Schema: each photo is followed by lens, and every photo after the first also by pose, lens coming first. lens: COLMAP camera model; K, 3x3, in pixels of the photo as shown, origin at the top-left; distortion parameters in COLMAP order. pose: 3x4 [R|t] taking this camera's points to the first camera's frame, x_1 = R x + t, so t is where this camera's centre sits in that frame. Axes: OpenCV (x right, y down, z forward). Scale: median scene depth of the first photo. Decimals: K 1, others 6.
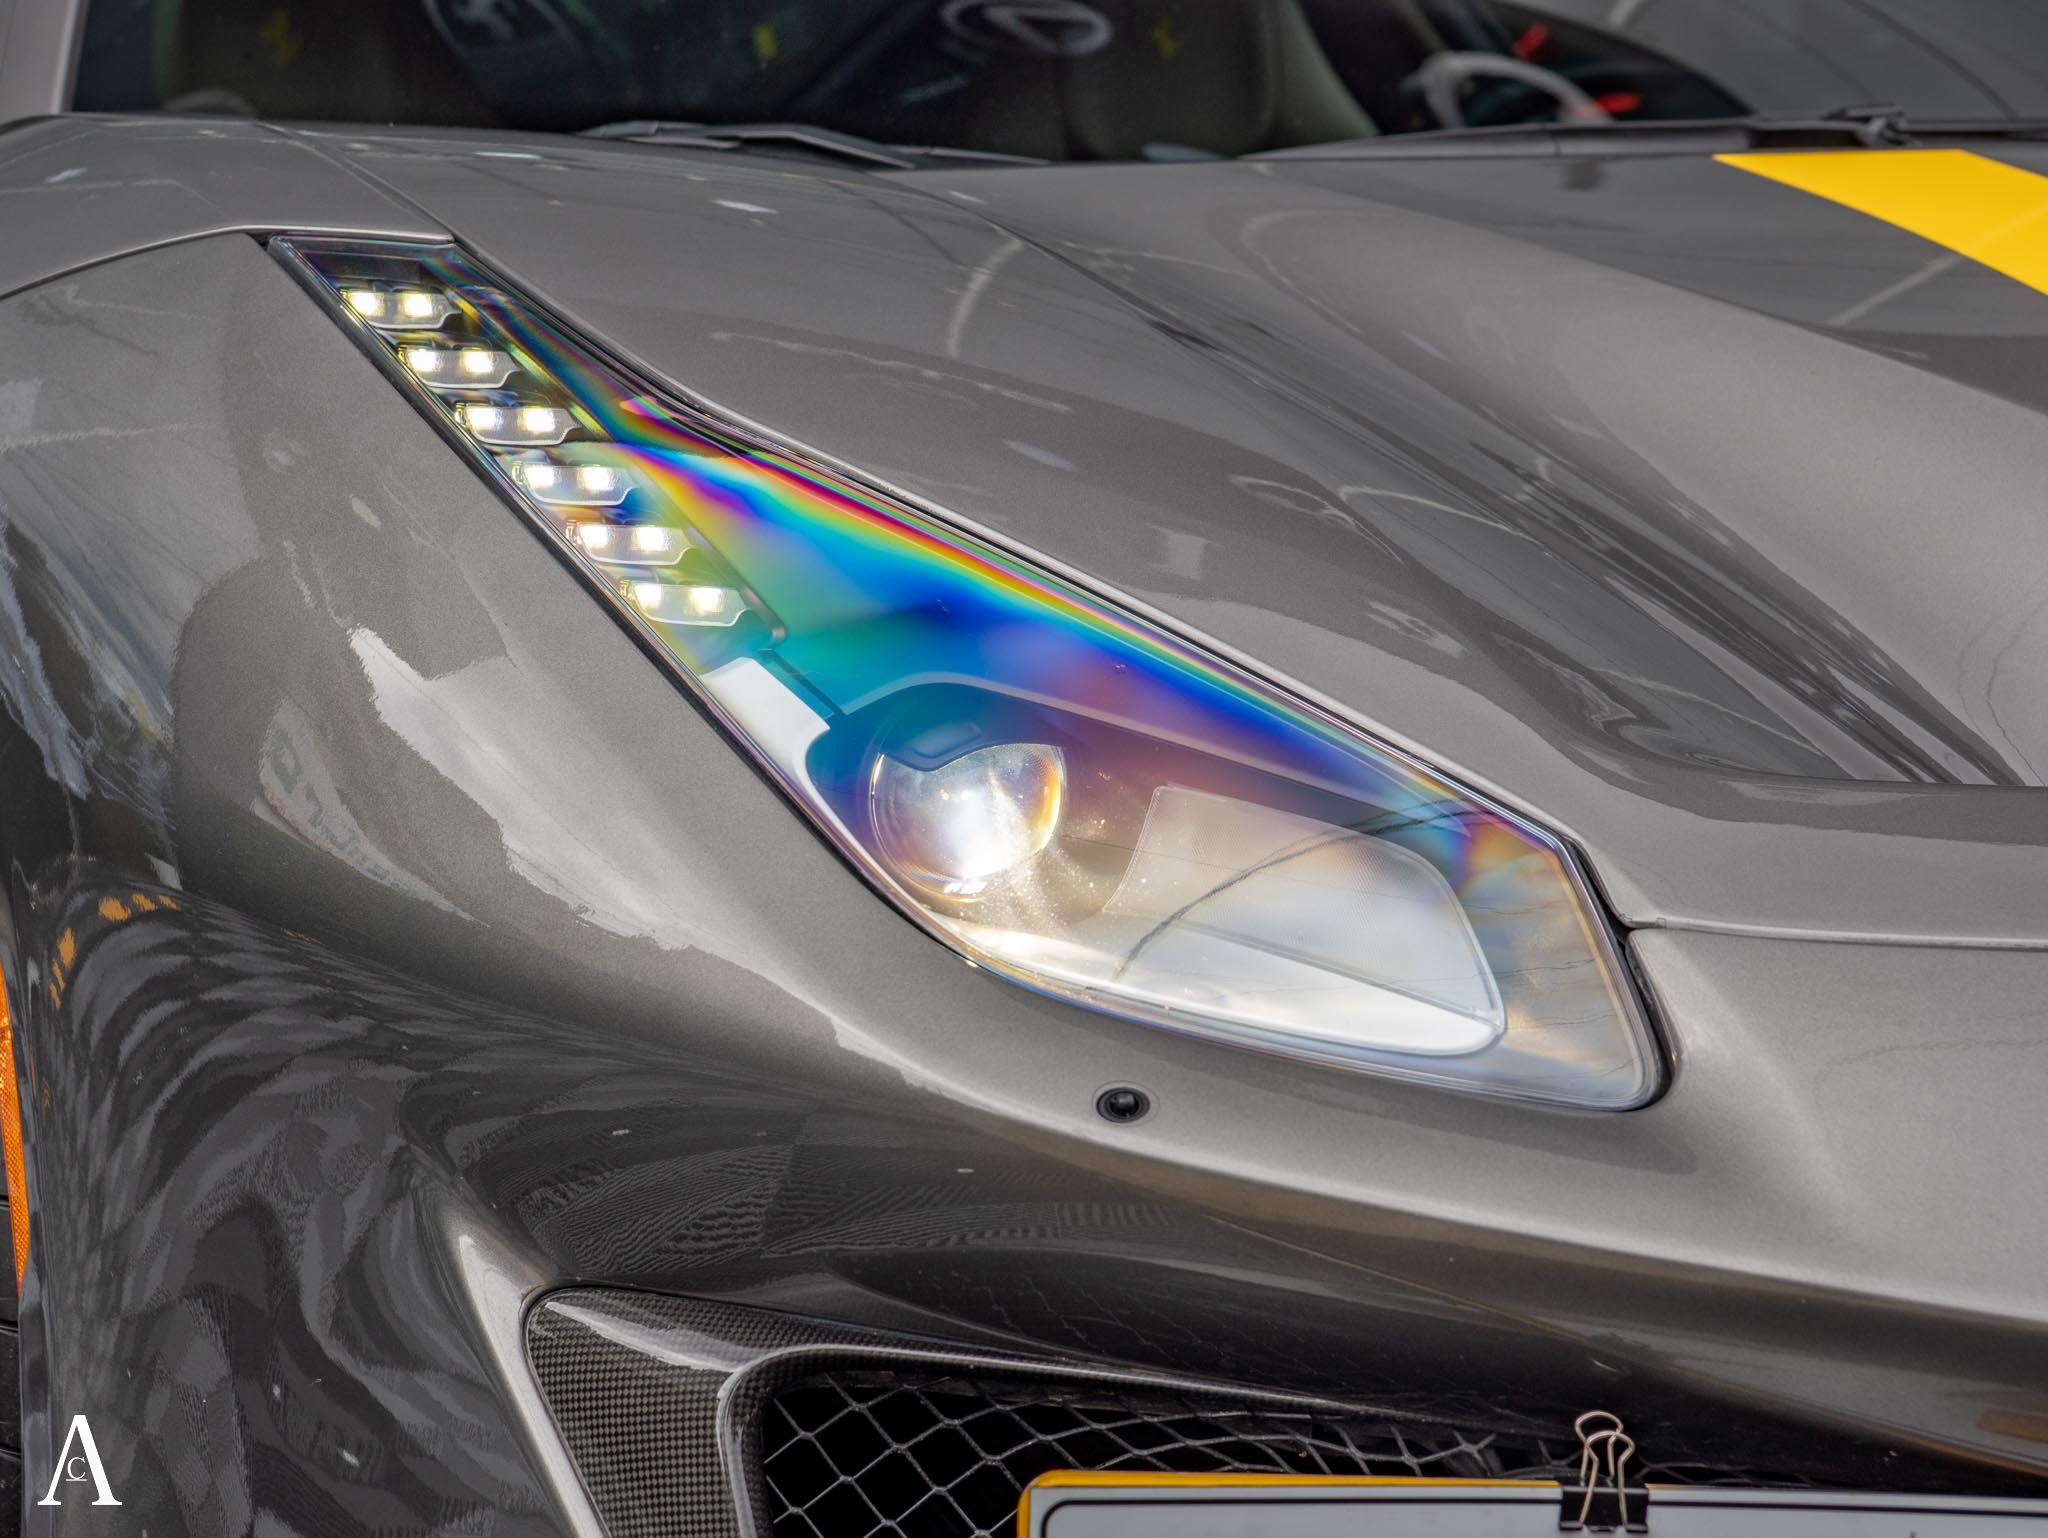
lens RADIAL K [[4323.2, 0, 1019.6], [0, 4323.2, 769.6], [0, 0, 1]] dist [0.228188, 0.000000]
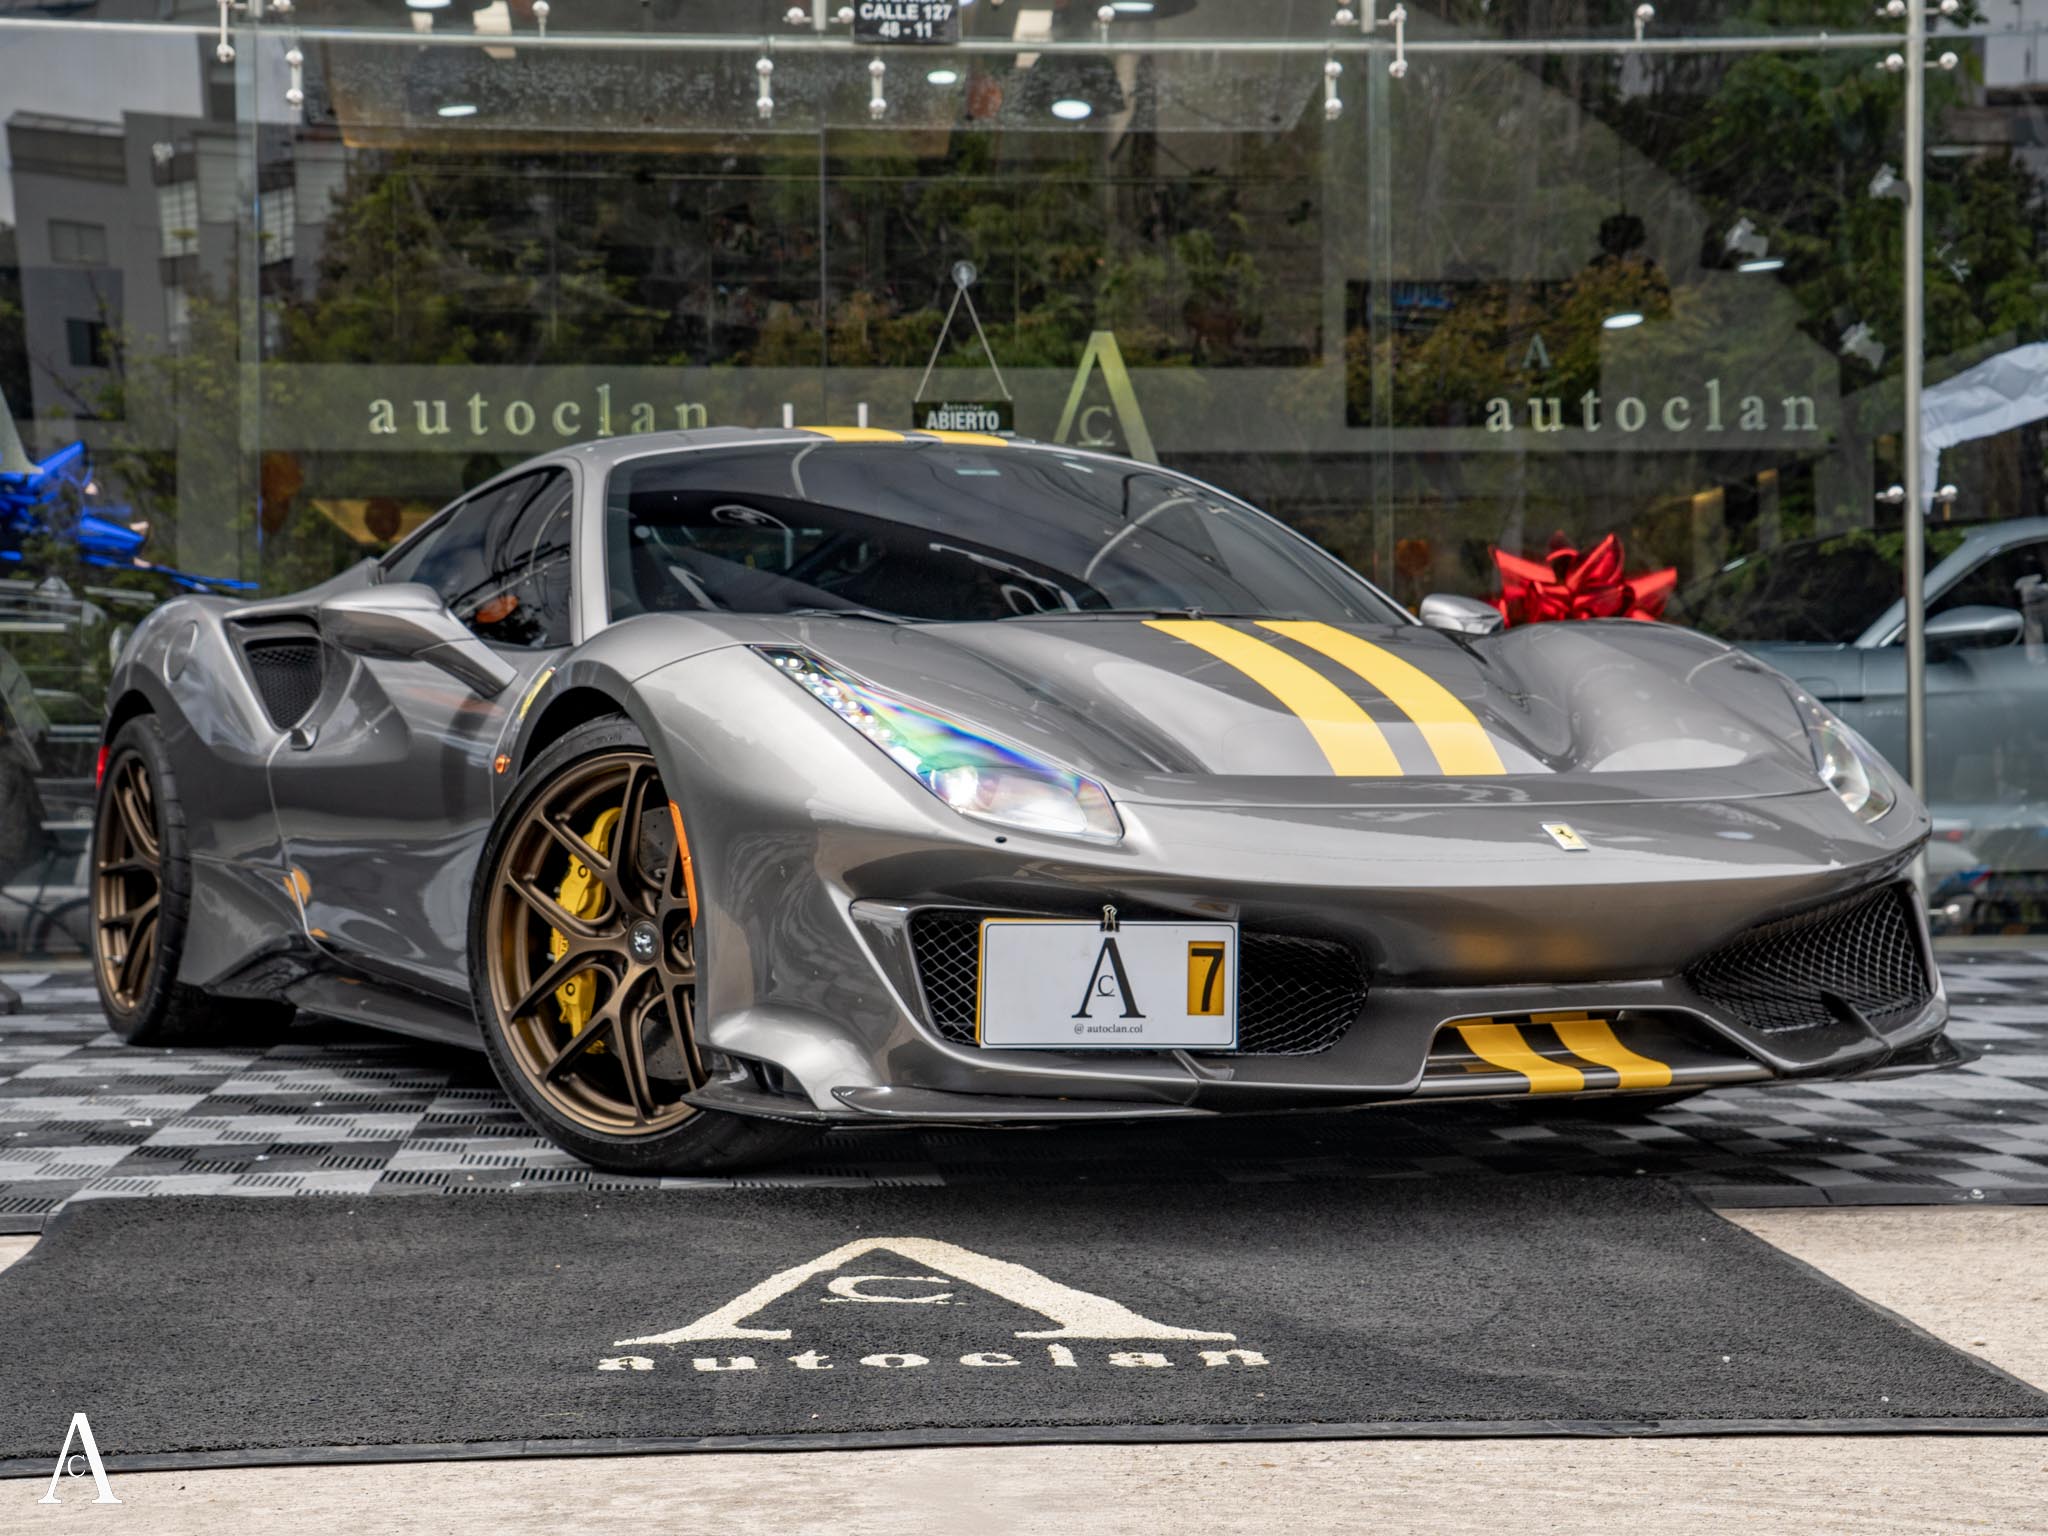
lens RADIAL K [[3123.6, 0, 969.7], [0, 3123.6, 744.4], [0, 0, 1]] dist [0.132582, 0.000000]
pose [[0.998569, -0.005621, 0.053186, -0.159085], [0.010867, 0.995041, -0.098866, 0.270650], [-0.052366, 0.099302, 0.993678, -1.953927]]
